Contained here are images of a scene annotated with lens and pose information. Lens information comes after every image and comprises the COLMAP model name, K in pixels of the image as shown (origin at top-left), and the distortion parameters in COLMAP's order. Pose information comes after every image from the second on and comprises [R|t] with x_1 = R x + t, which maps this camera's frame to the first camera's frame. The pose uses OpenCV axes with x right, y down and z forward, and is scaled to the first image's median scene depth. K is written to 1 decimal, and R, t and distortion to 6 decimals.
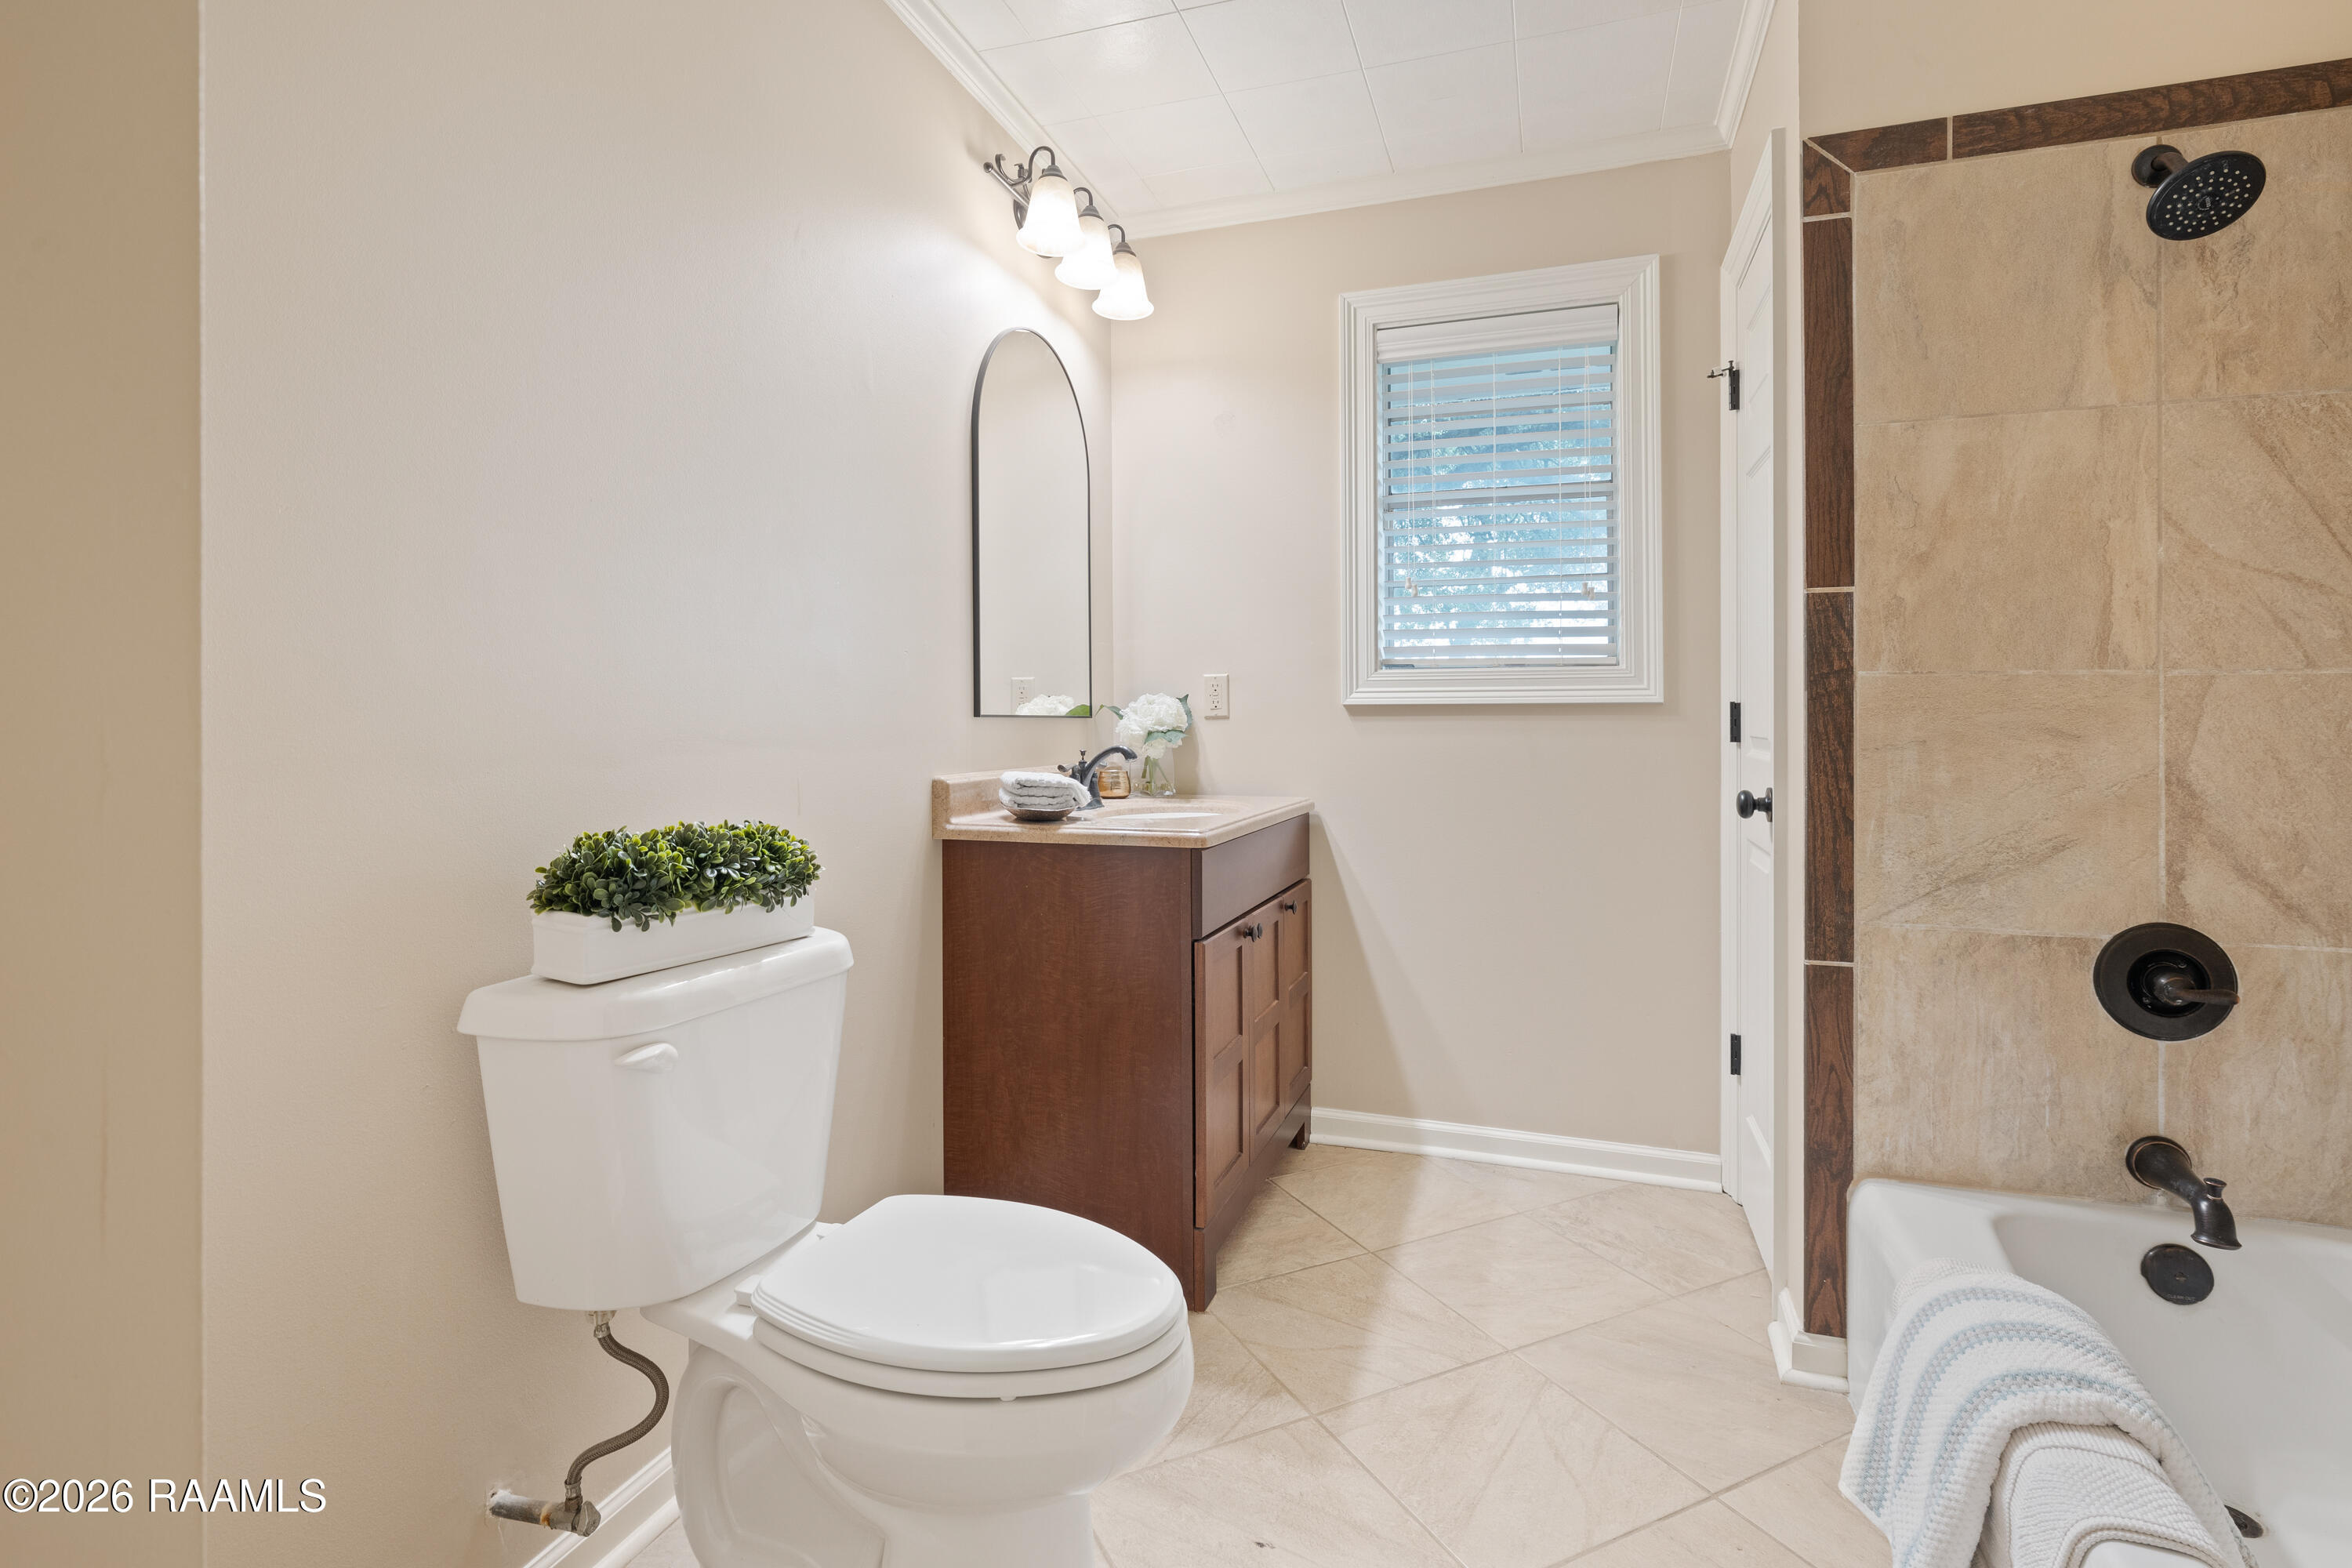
lens RADIAL K [[1124.3, 0, 1155.0], [0, 1124.3, 707.5], [0, 0, 1]] dist [-0.018923, 0.000522]
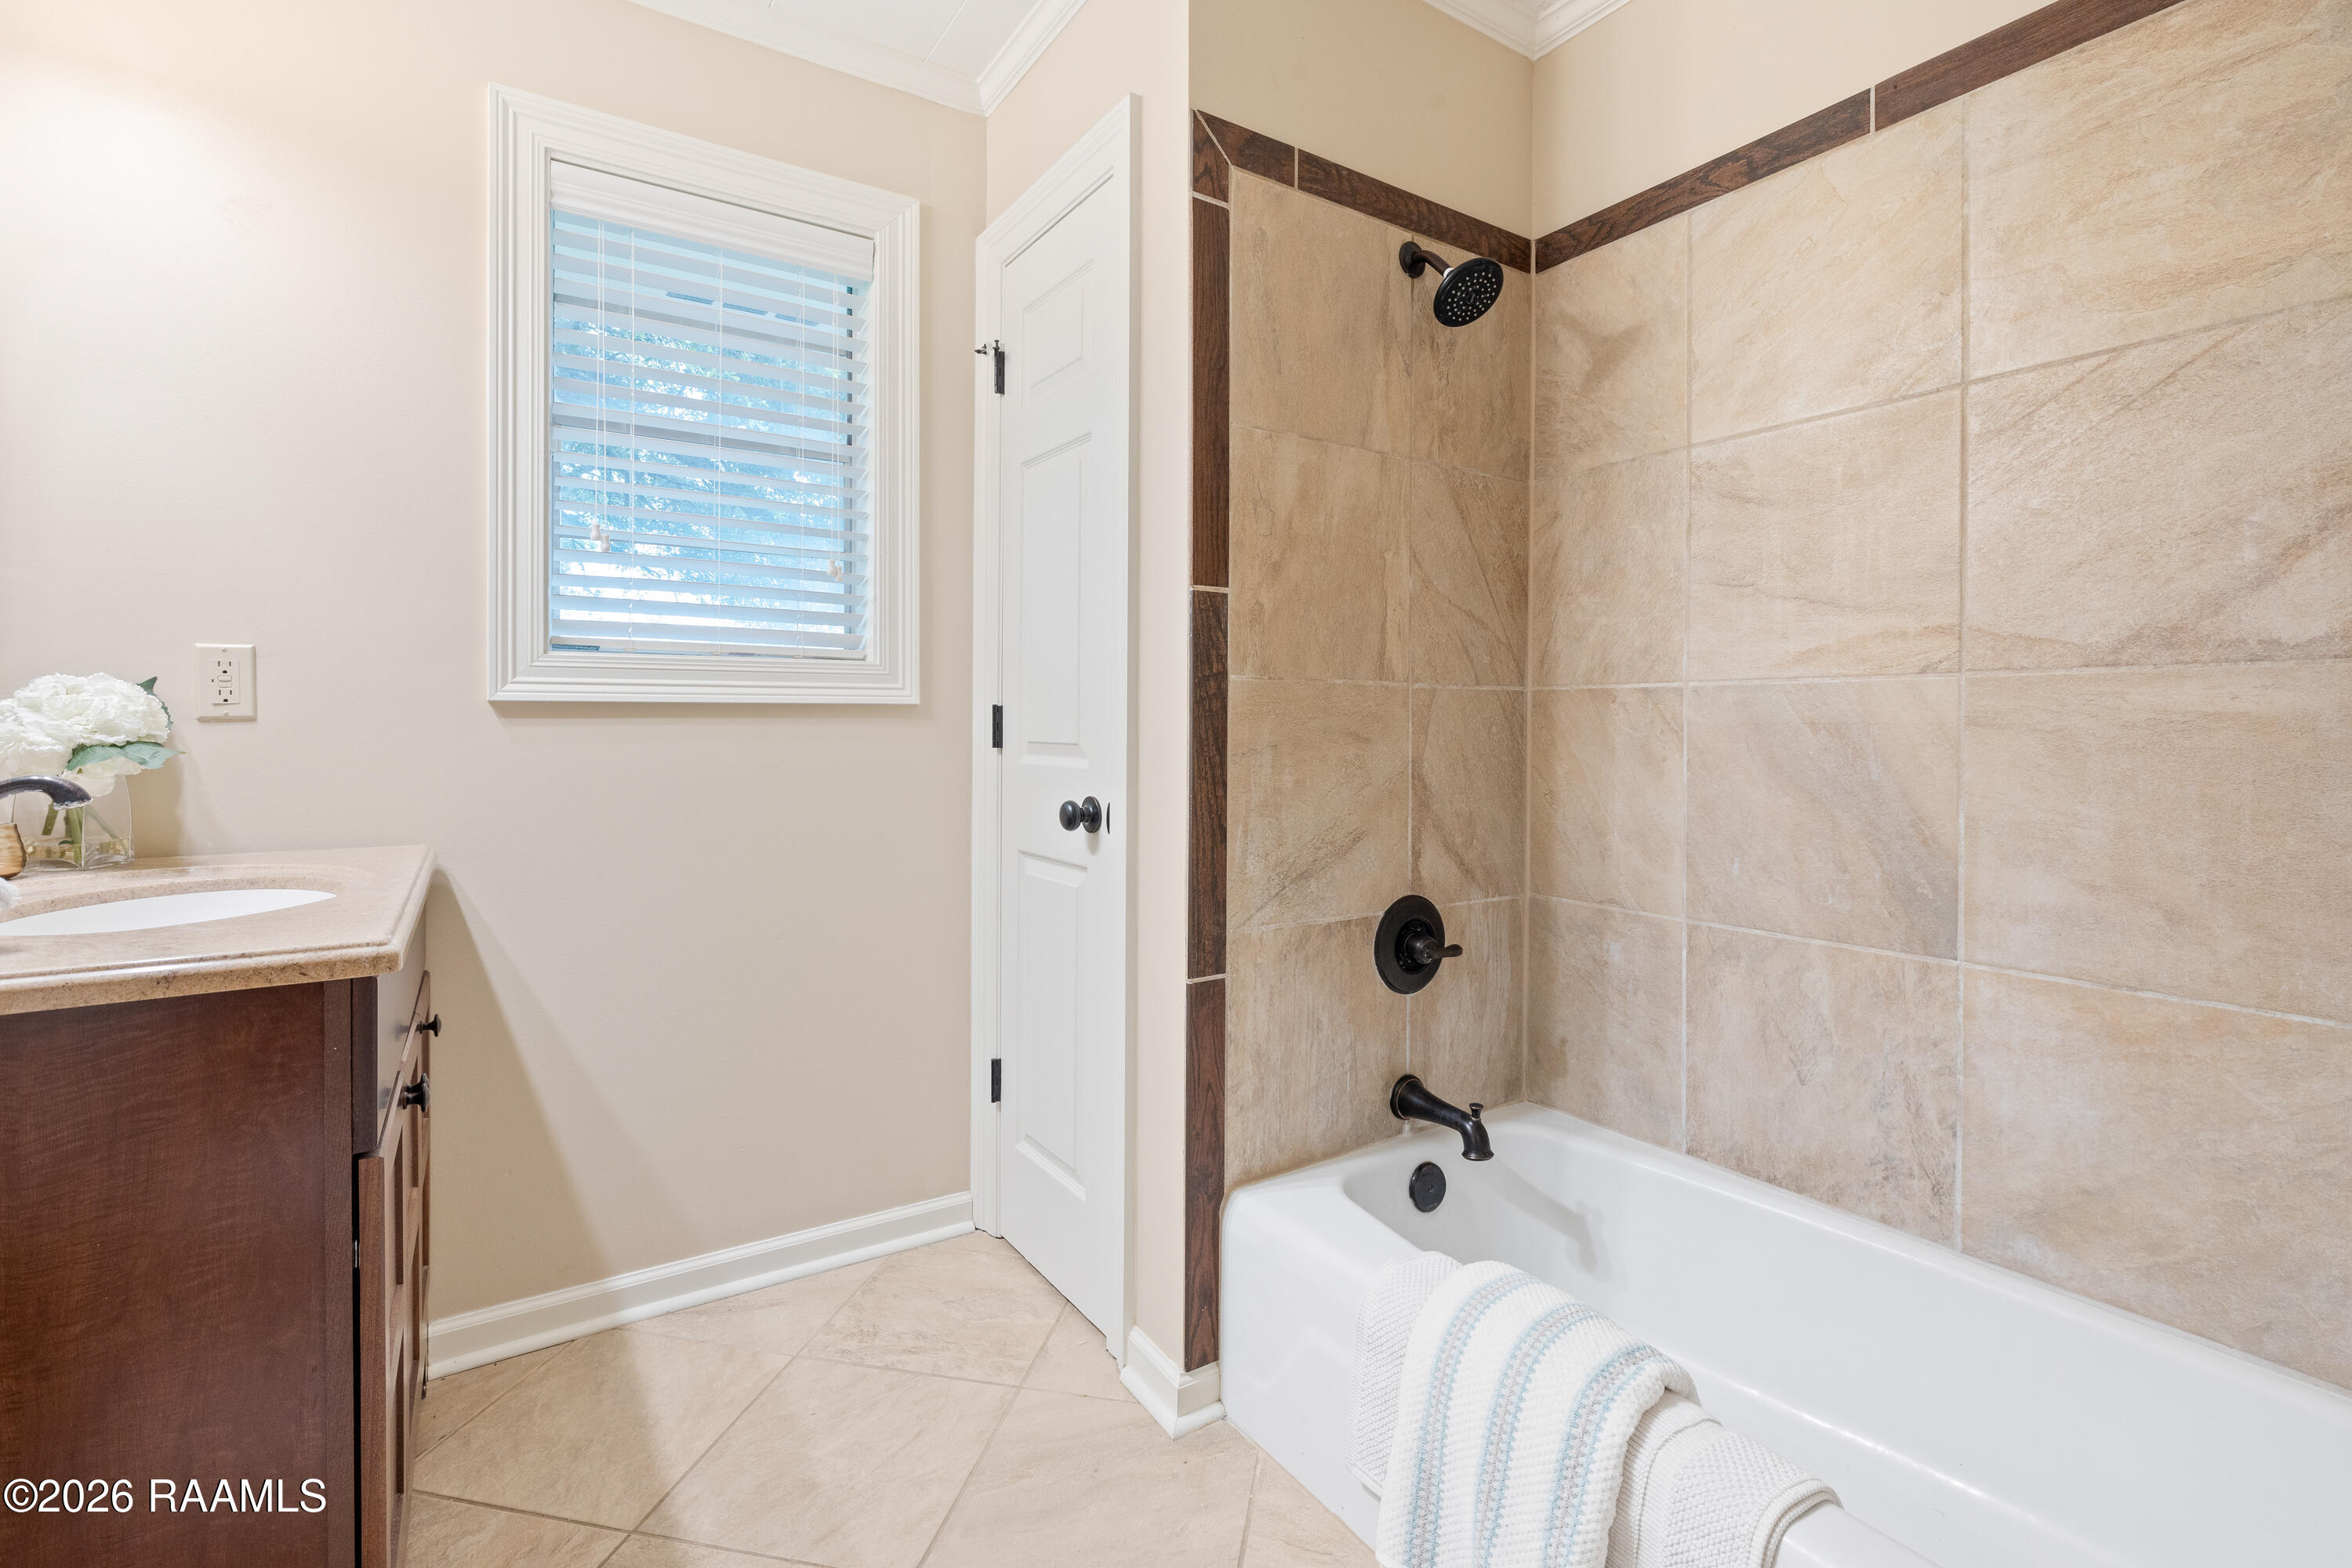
lens RADIAL K [[1059.4, 0, 1180.5], [0, 1059.4, 719.0], [0, 0, 1]] dist [-0.014525, 0.002097]
pose [[0.597919, 0.004758, 0.801542, -0.113977], [-0.010761, 0.999940, 0.002092, 0.003713], [-0.801484, -0.009876, 0.597935, 0.388330]]
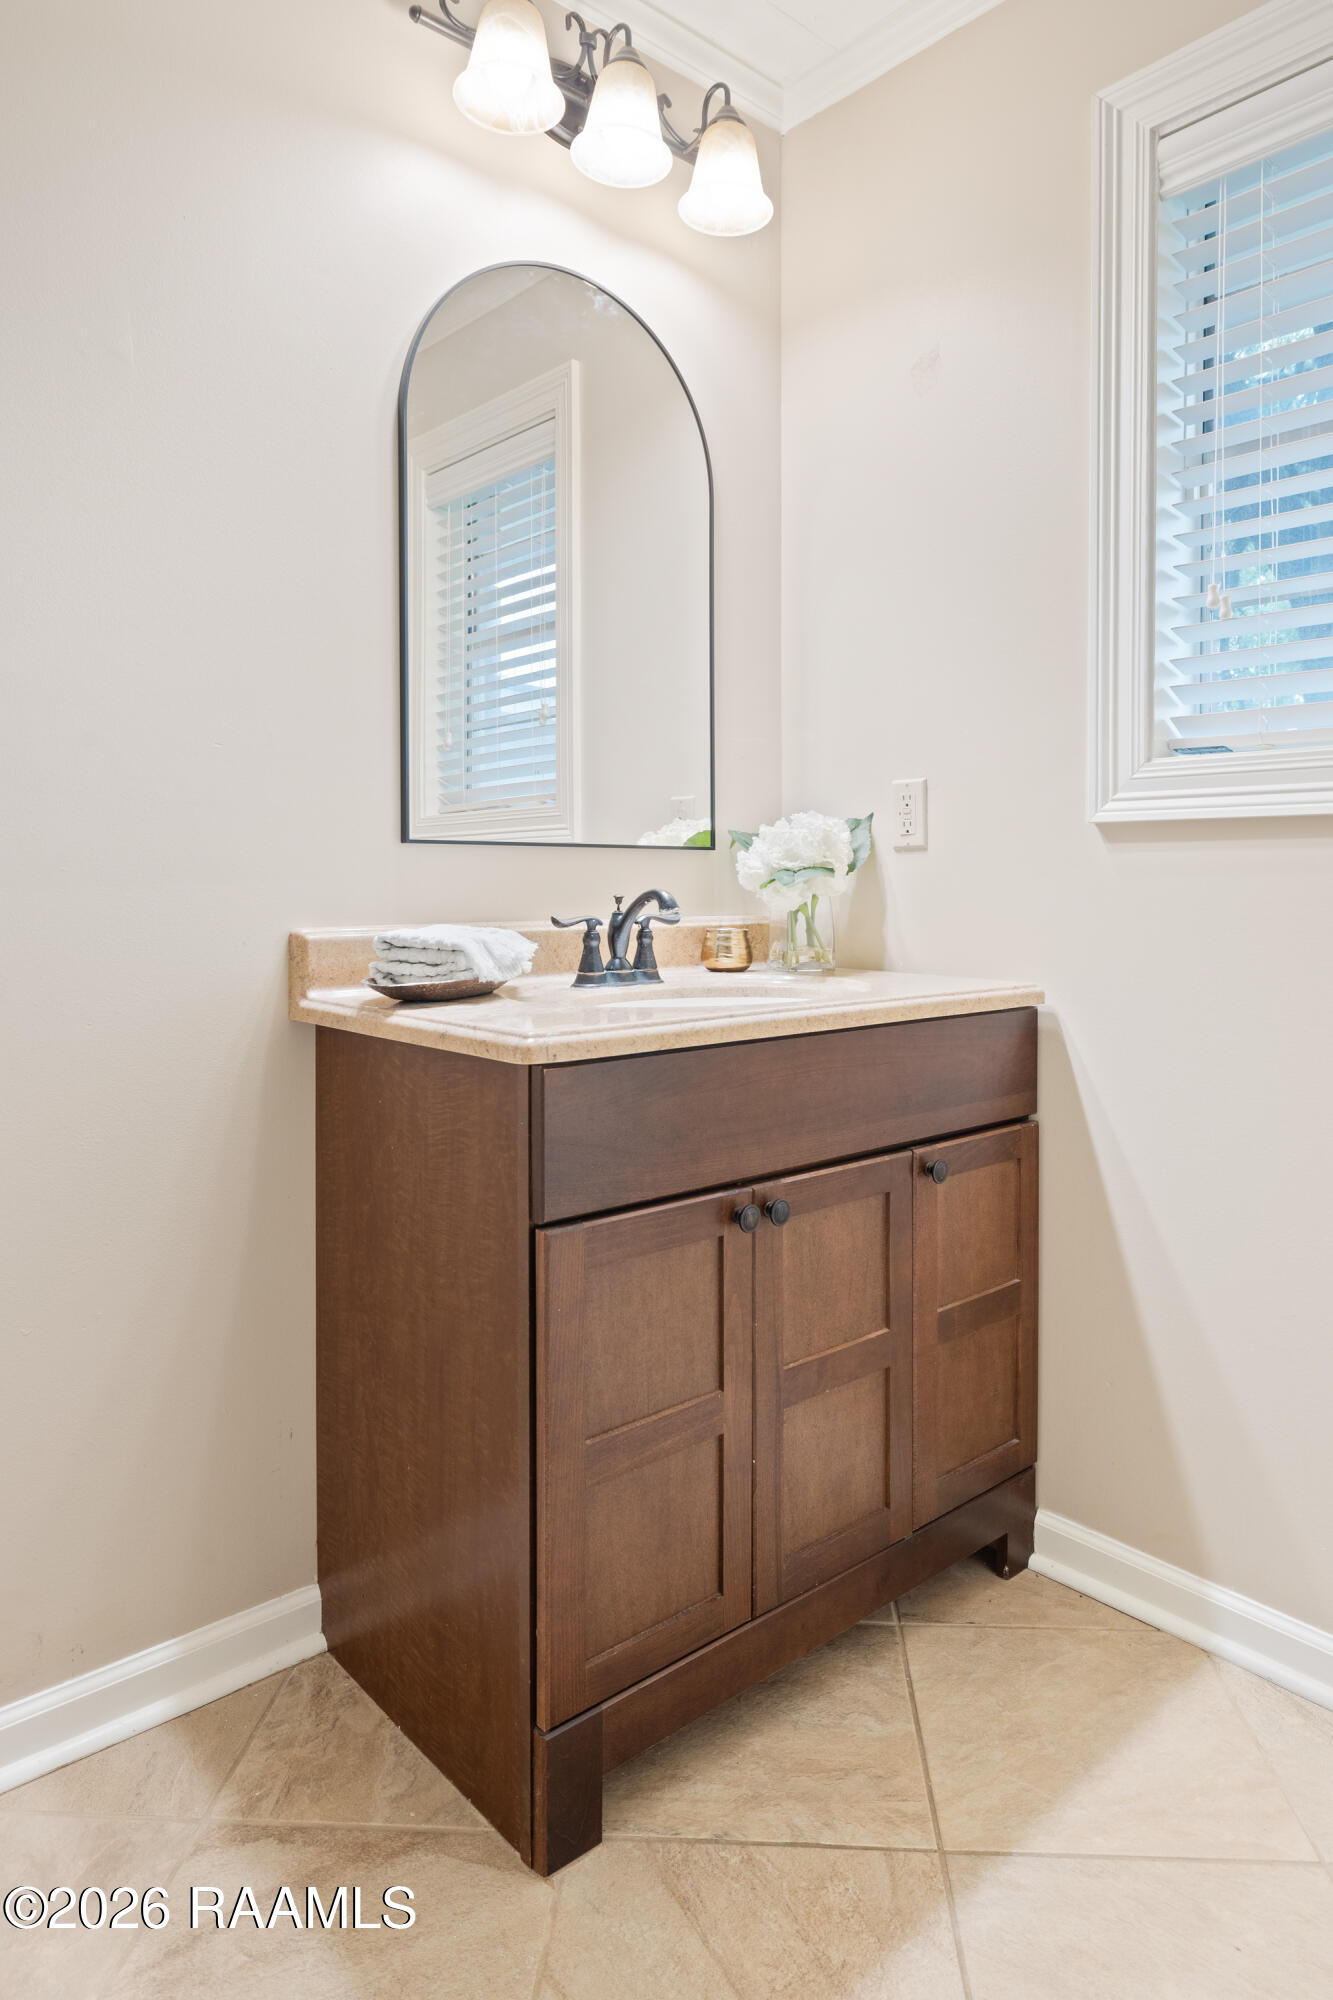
lens RADIAL K [[1243.8, 0, 682.9], [0, 1243.8, 888.3], [0, 0, 1]] dist [-0.005180, 0.001574]
pose [[0.878481, 0.007565, -0.477717, 0.372897], [0.003288, 0.999755, 0.021878, 0.021323], [0.477766, -0.020790, 0.878241, 0.451866]]
